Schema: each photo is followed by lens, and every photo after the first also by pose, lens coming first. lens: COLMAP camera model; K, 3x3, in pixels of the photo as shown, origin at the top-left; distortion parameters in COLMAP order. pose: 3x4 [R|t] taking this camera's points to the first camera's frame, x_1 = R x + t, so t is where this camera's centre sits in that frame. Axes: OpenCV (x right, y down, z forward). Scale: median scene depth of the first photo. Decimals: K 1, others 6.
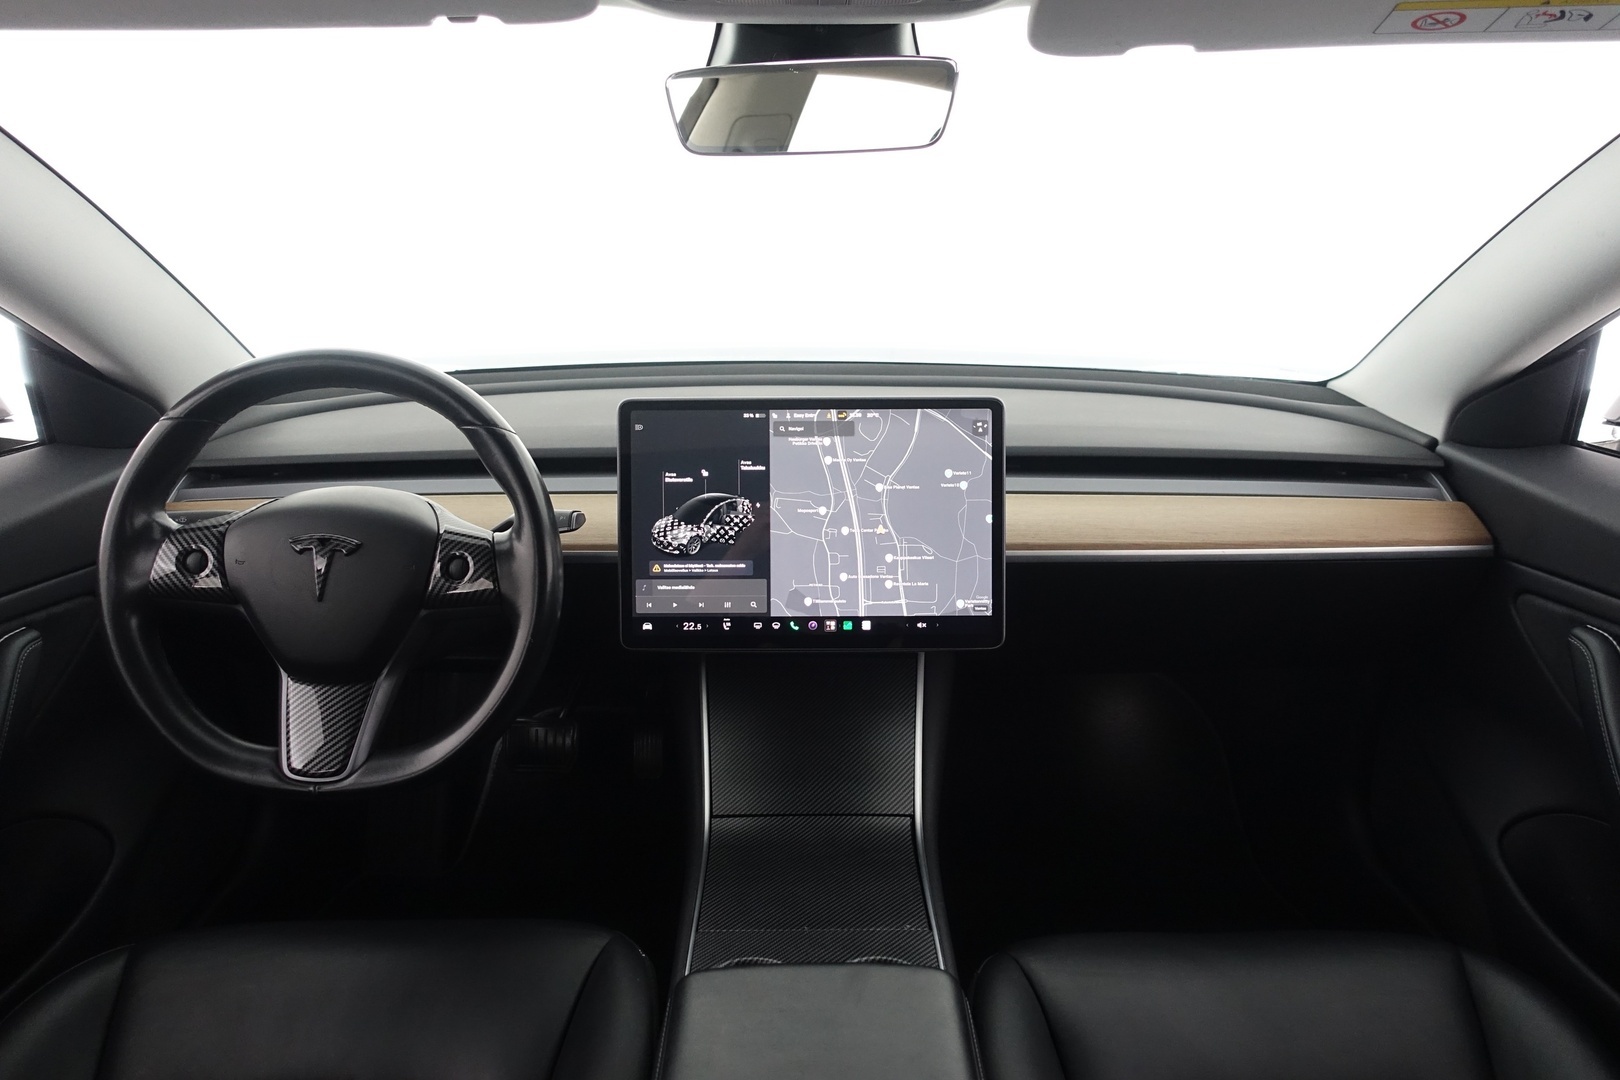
lens RADIAL K [[1104.2, 0, 800.5], [0, 1104.2, 553.8], [0, 0, 1]] dist [0.007877, -0.004958]
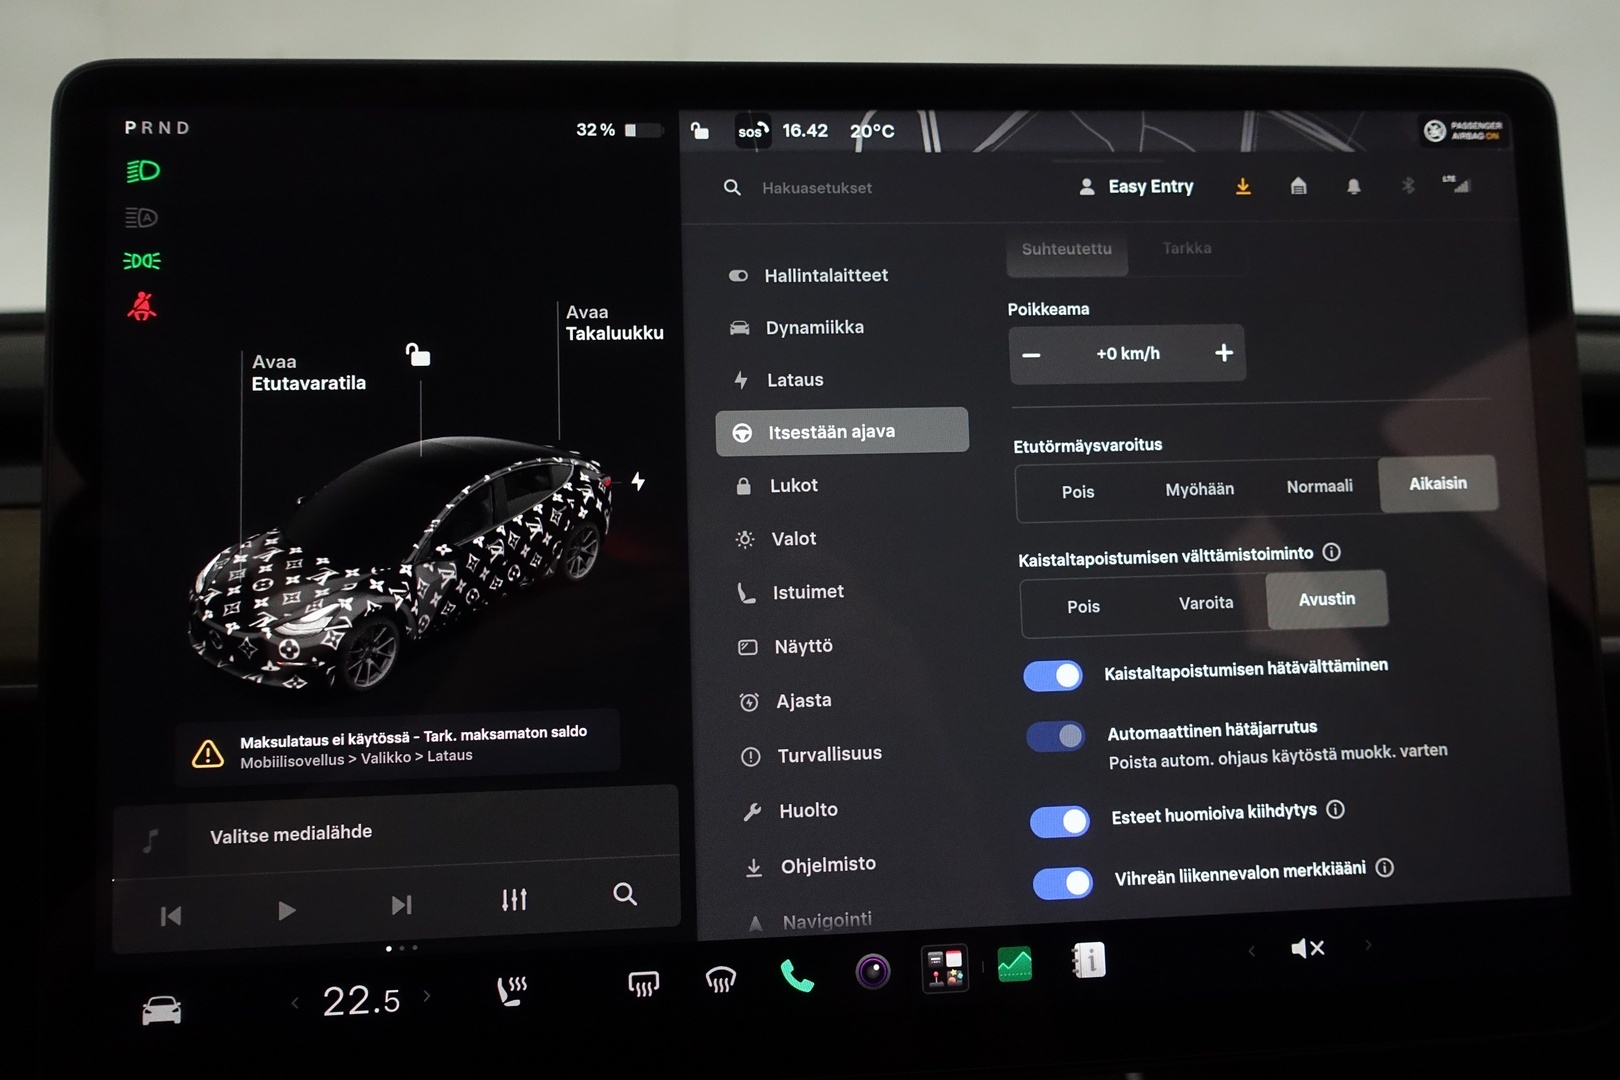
lens RADIAL K [[1104.2, 0, 810.6], [0, 1104.2, 553.5], [0, 0, 1]] dist [0.007877, -0.004958]
pose [[0.996095, -0.020491, 0.085882, -0.021590], [0.029641, 0.993853, -0.106665, -0.000580], [-0.083169, 0.108795, 0.990579, 0.753743]]
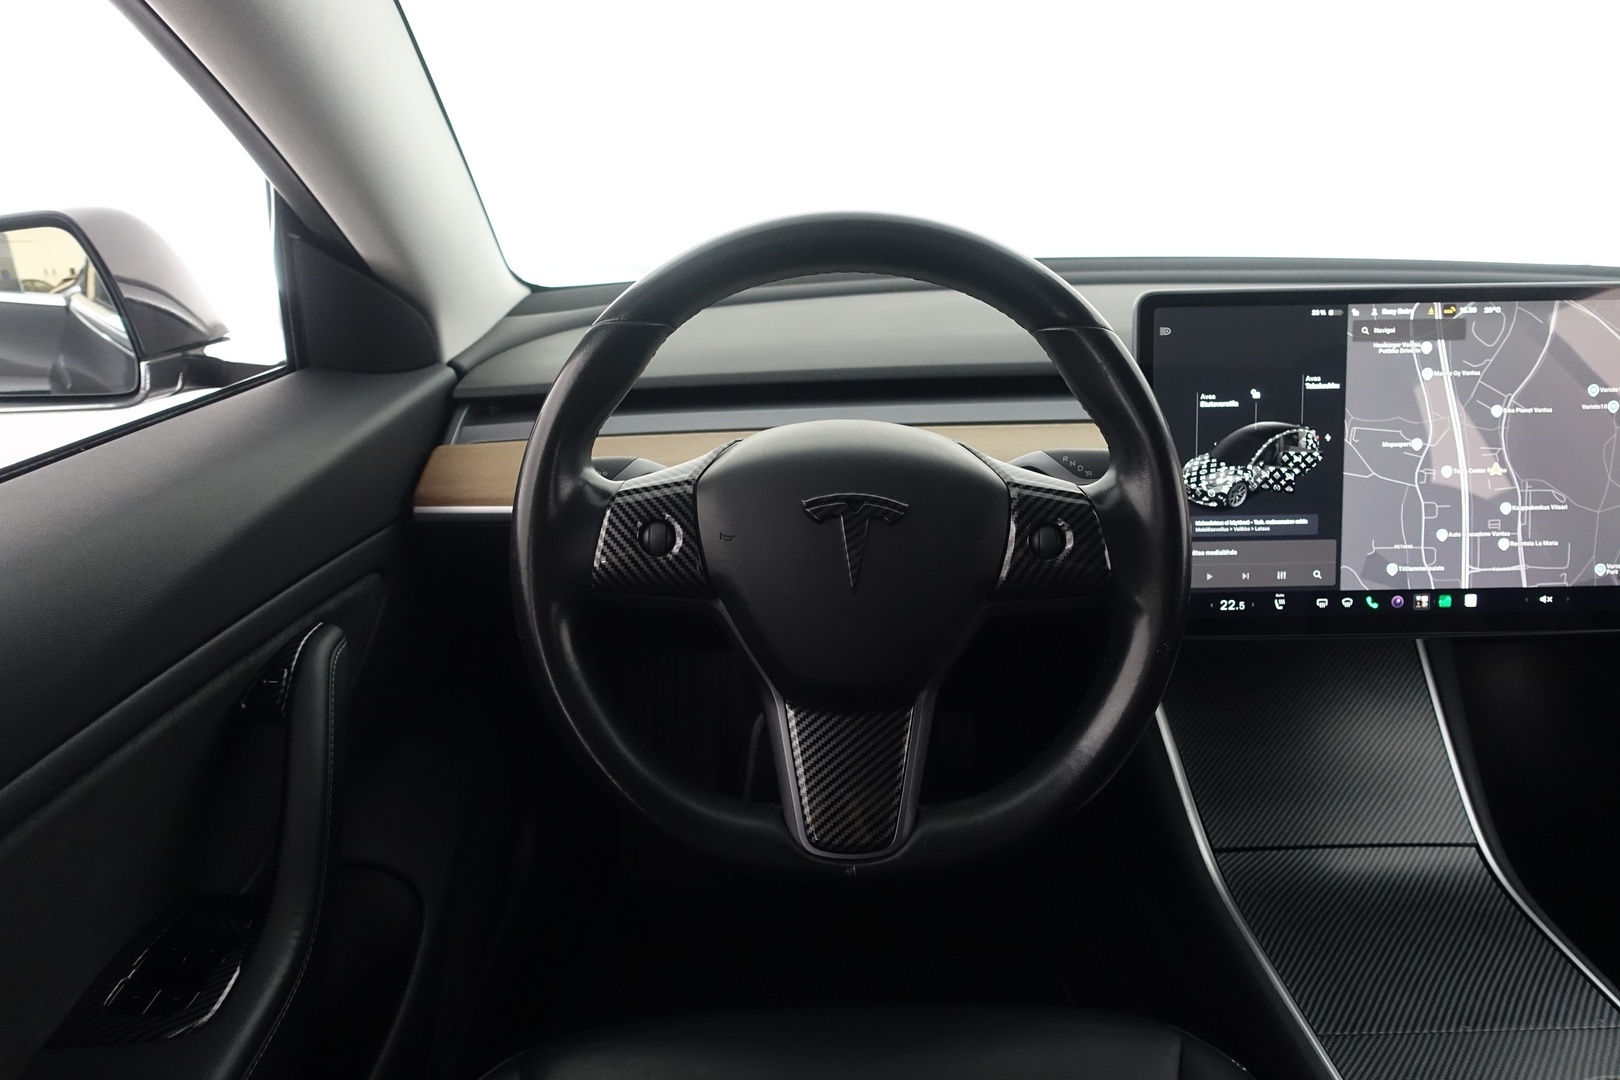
lens RADIAL K [[1104.2, 0, 821.6], [0, 1104.2, 540.7], [0, 0, 1]] dist [0.007877, -0.004958]
pose [[0.999732, -0.014846, 0.017773, -0.384050], [0.013801, 0.998247, 0.057551, -0.022980], [-0.018597, -0.057290, 0.998184, 0.278956]]
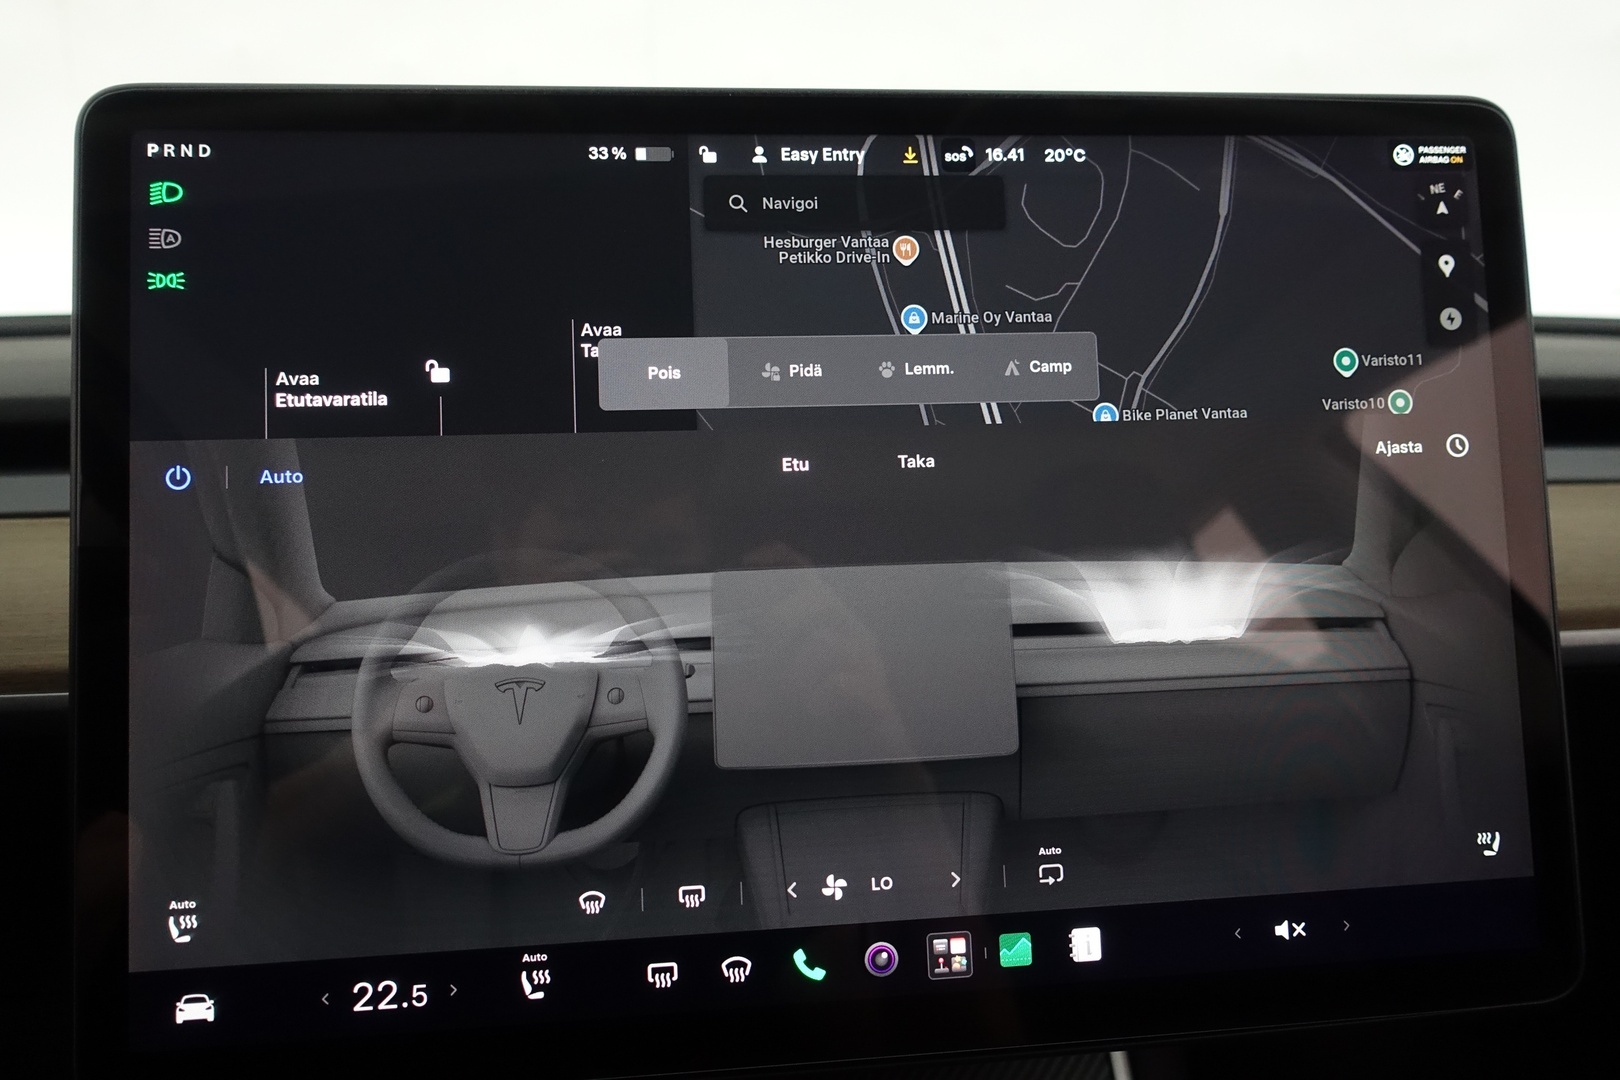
lens RADIAL K [[1104.2, 0, 816.6], [0, 1104.2, 552.0], [0, 0, 1]] dist [0.007877, -0.004958]
pose [[0.992986, -0.027874, 0.114902, -0.030421], [0.039778, 0.993922, -0.102649, -0.002450], [-0.111342, 0.106500, 0.988059, 0.743268]]
